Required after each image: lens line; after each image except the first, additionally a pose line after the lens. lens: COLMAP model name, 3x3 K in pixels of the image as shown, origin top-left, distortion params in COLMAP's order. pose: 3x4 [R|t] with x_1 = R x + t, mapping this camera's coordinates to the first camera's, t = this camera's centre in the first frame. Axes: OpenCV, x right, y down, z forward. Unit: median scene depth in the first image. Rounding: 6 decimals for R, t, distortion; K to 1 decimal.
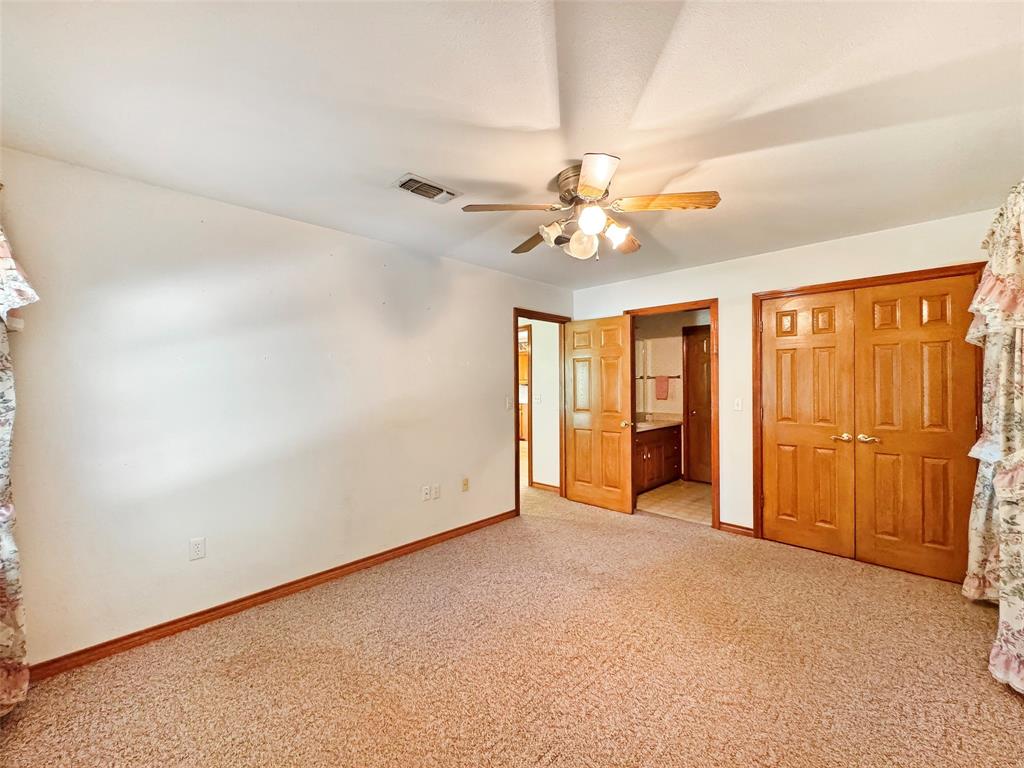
lens RADIAL K [[426.5, 0, 511.5], [0, 426.5, 343.9], [0, 0, 1]] dist [0.001097, 0.000102]
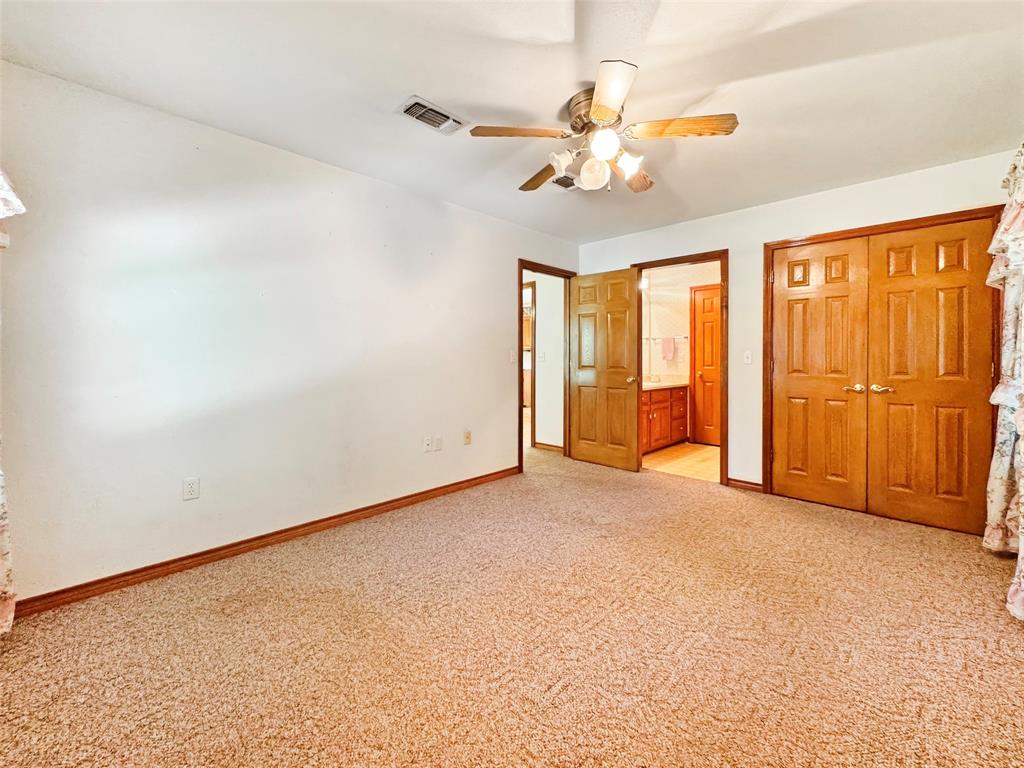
lens RADIAL K [[426.5, 0, 507.1], [0, 426.5, 361.1], [0, 0, 1]] dist [0.001097, 0.000102]
pose [[0.999949, 0.007194, 0.007025, -0.031813], [-0.007230, 0.999960, 0.005218, 0.177287], [-0.006988, -0.005269, 0.999962, 0.032506]]
